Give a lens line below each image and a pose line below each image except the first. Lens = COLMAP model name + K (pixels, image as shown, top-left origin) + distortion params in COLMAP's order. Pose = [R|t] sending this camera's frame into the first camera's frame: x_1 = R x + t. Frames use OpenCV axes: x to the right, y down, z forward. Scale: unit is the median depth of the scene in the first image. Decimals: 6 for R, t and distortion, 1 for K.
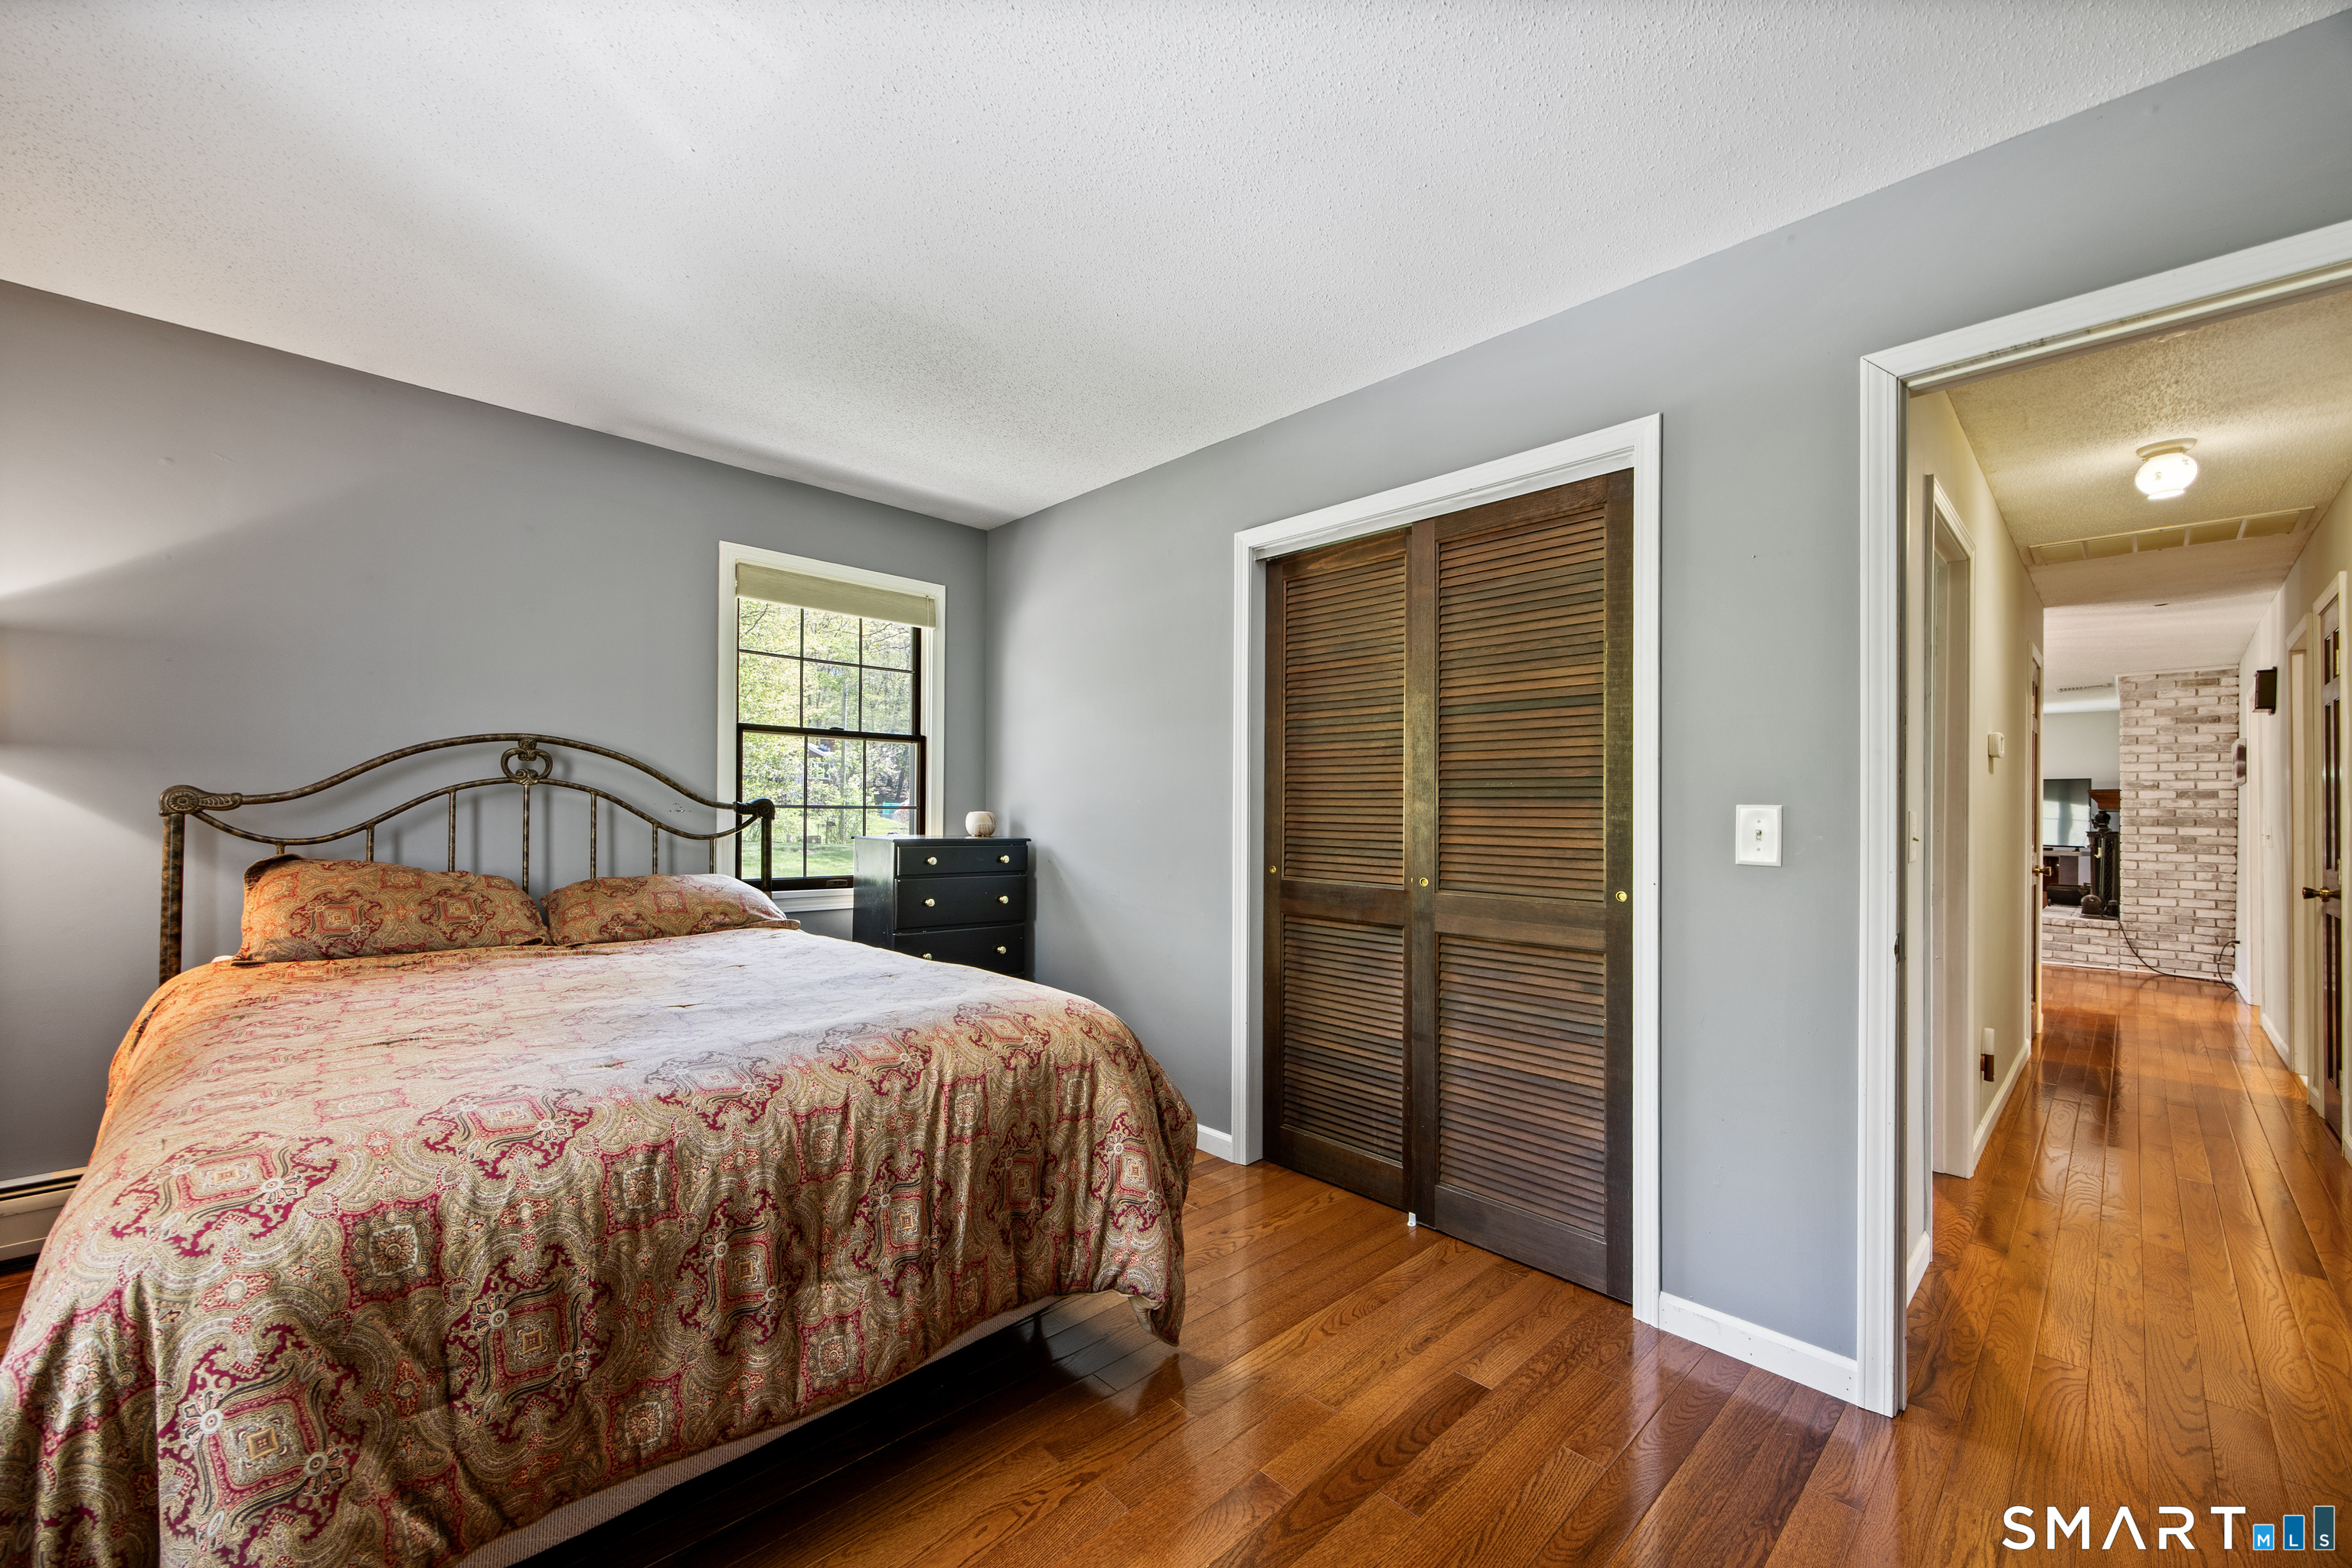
lens RADIAL K [[908.6, 0, 1182.0], [0, 908.6, 782.6], [0, 0, 1]] dist [0.000600, 0.000006]
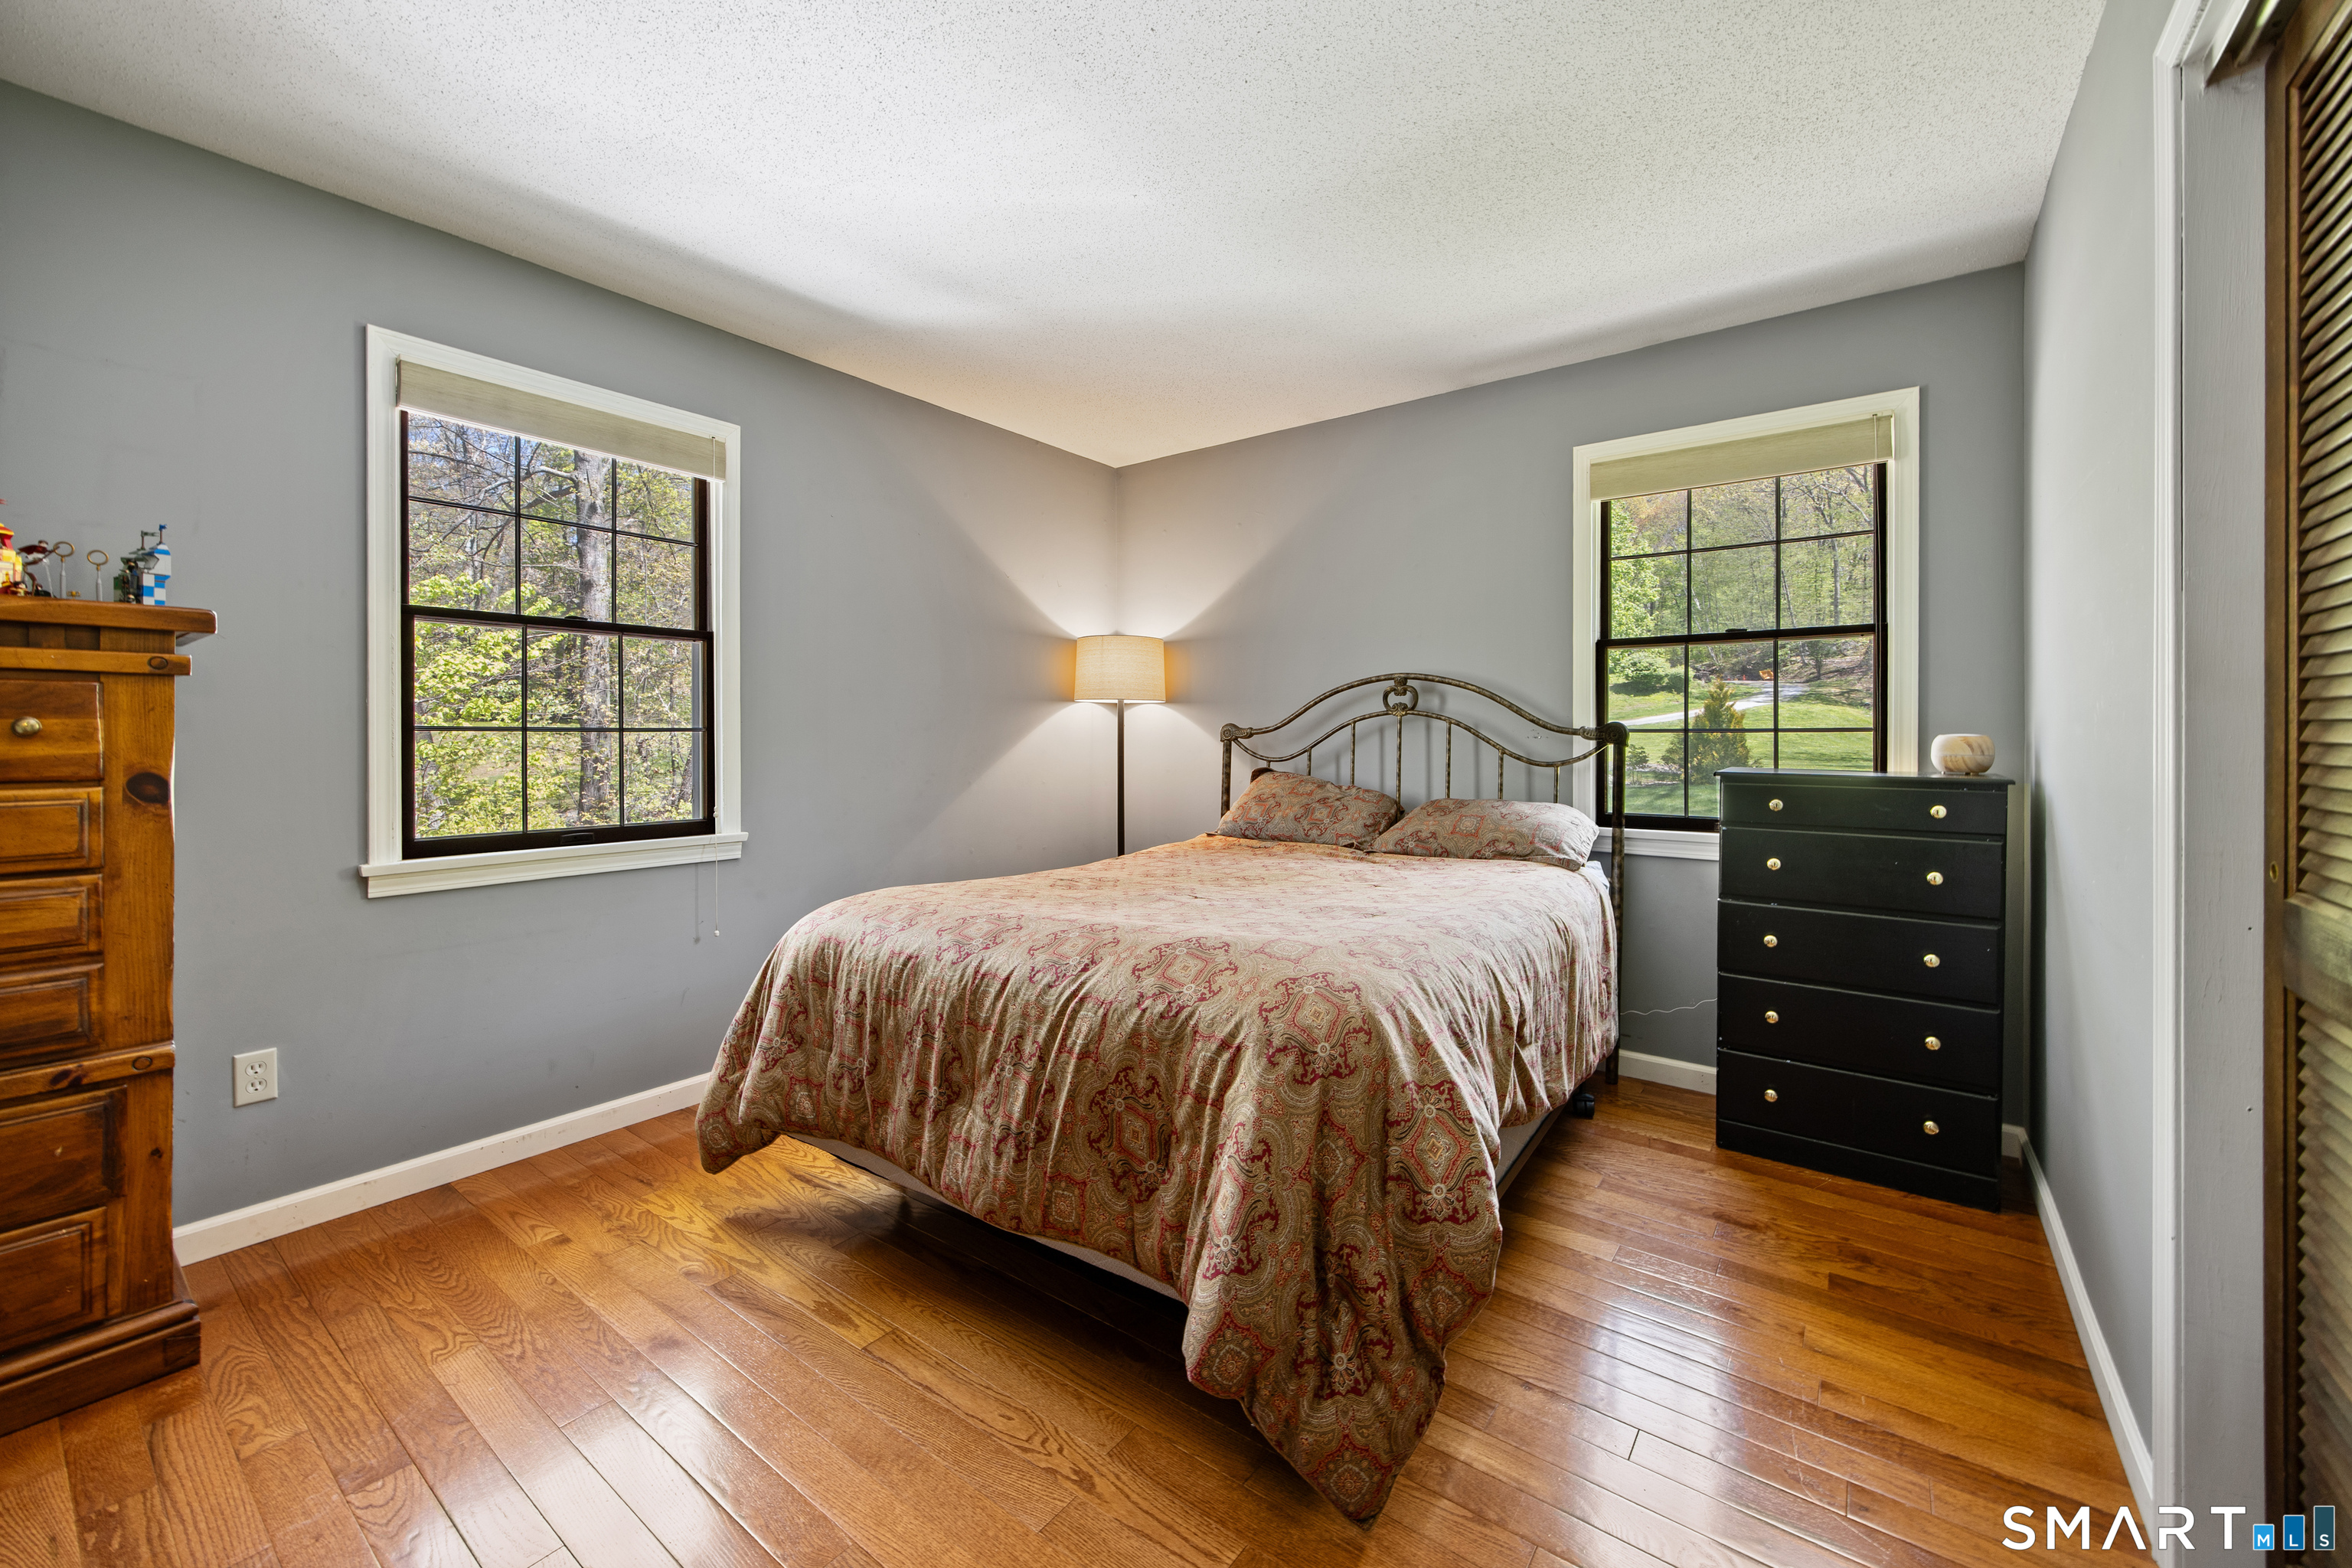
lens RADIAL K [[942.3, 0, 1167.0], [0, 942.3, 712.7], [0, 0, 1]] dist [0.001367, 0.000008]
pose [[0.152396, -0.035197, -0.987693, 0.819955], [0.034108, 0.998958, -0.030336, 0.047063], [0.987731, -0.029065, 0.153438, 0.940968]]
